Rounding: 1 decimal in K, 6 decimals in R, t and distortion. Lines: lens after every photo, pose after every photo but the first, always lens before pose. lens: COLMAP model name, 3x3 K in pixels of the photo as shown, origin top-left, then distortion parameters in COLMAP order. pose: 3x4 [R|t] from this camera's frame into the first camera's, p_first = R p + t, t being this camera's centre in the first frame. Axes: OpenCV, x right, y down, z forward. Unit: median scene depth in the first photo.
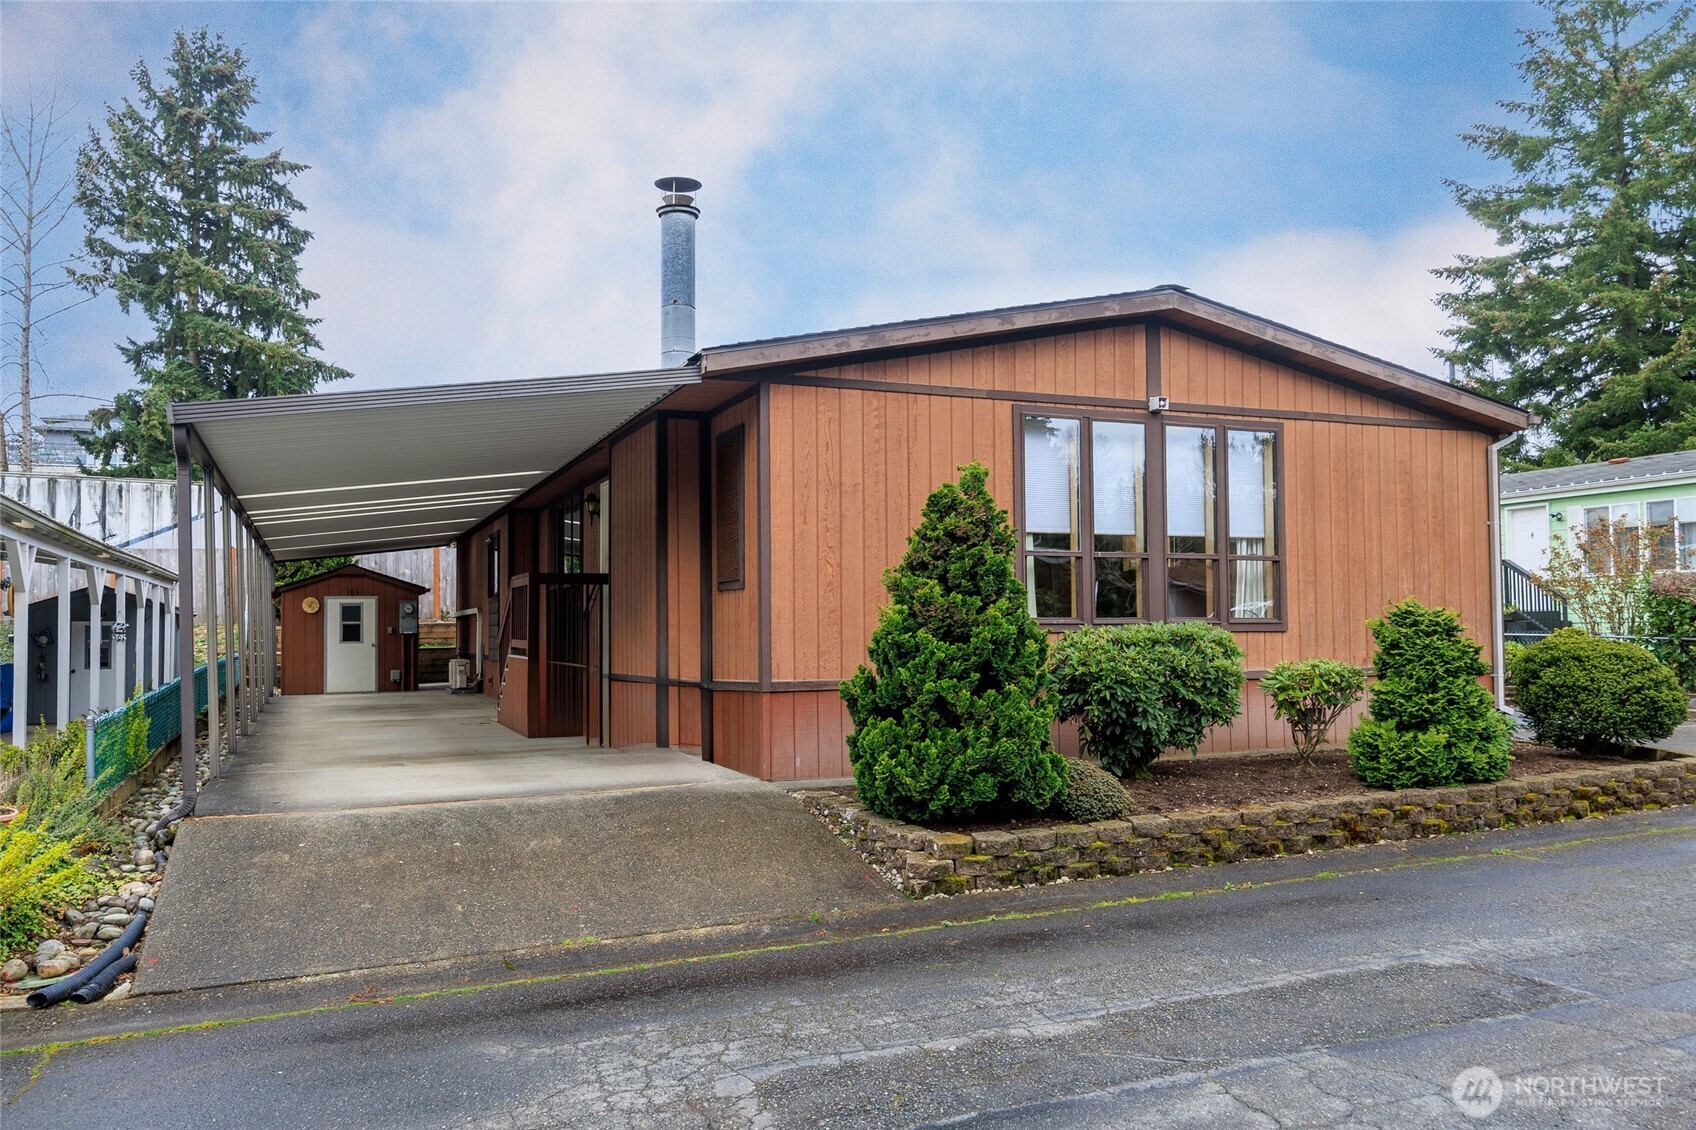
lens RADIAL K [[1262.5, 0, 848.0], [0, 1262.5, 565.0], [0, 0, 1]] dist [-0.002012, -0.000761]
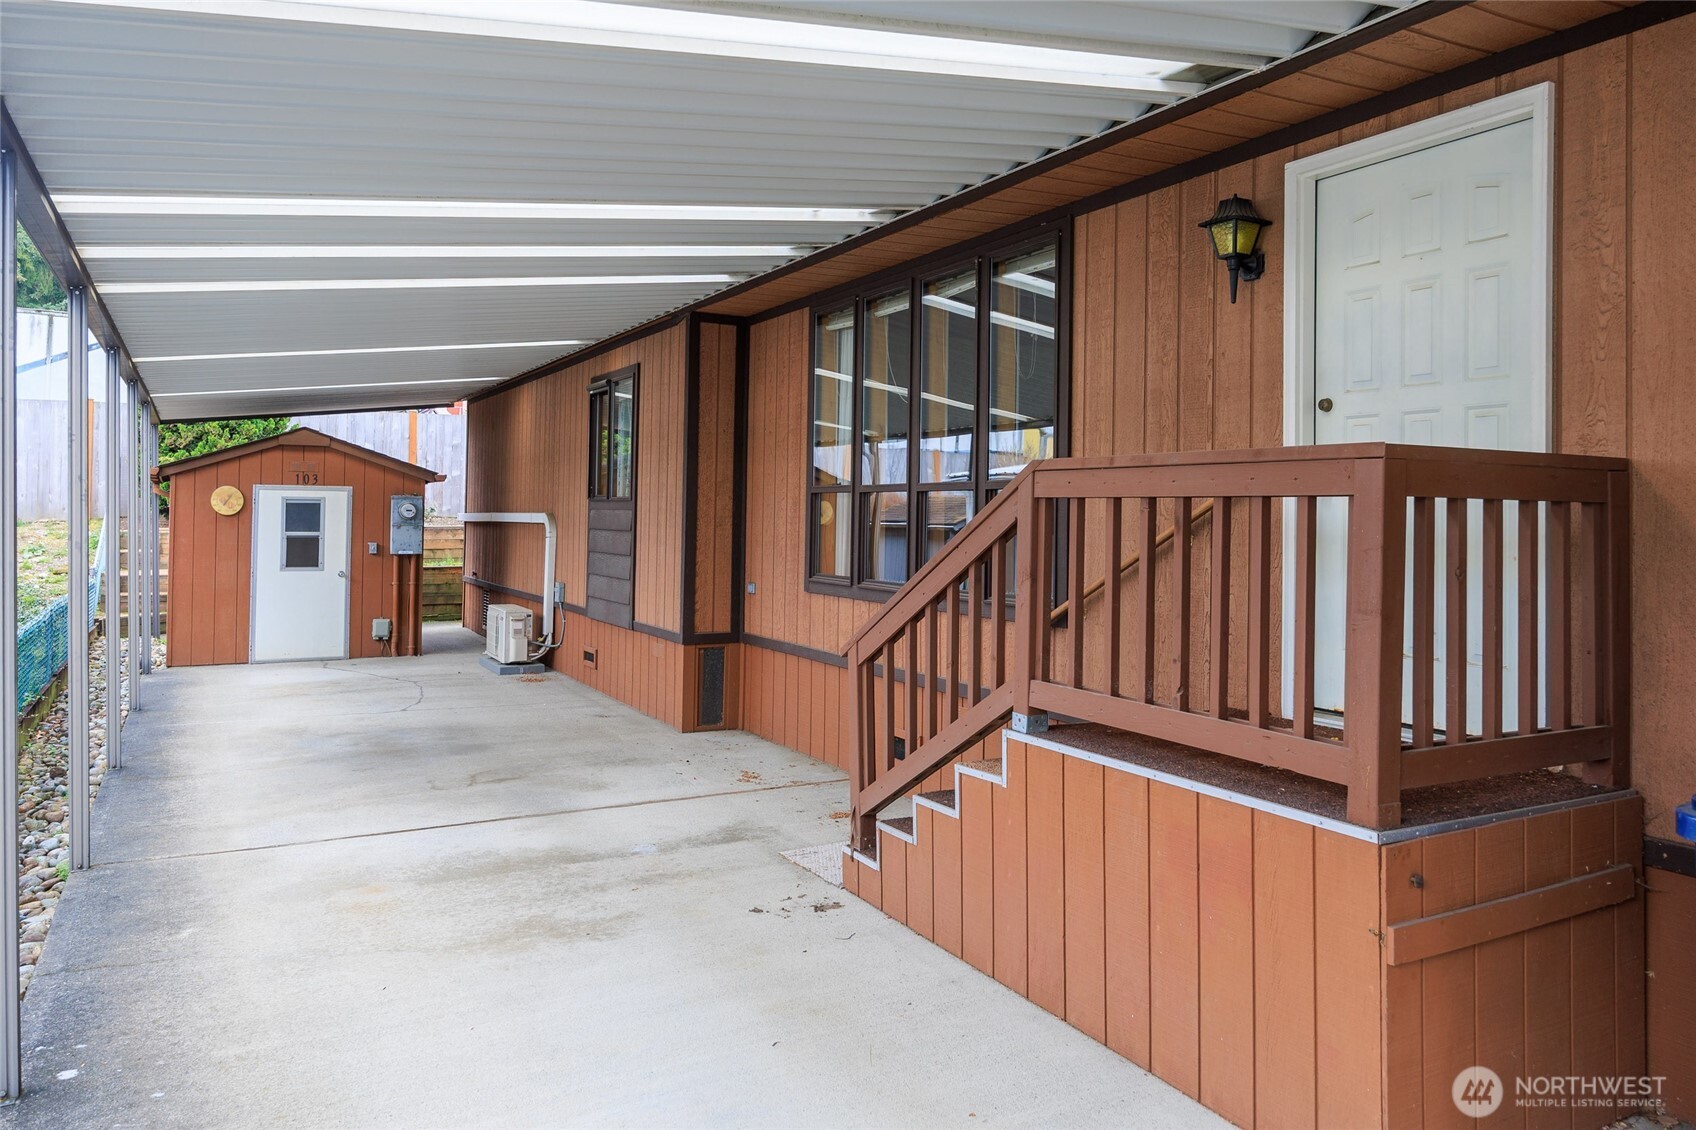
lens RADIAL K [[1199.2, 0, 847.7], [0, 1199.2, 482.7], [0, 0, 1]] dist [0.002801, 0.001238]
pose [[0.995430, 0.025805, 0.091946, -0.202881], [-0.027564, 0.999460, 0.017911, 0.007601], [-0.091434, -0.020364, 0.995603, 0.451660]]
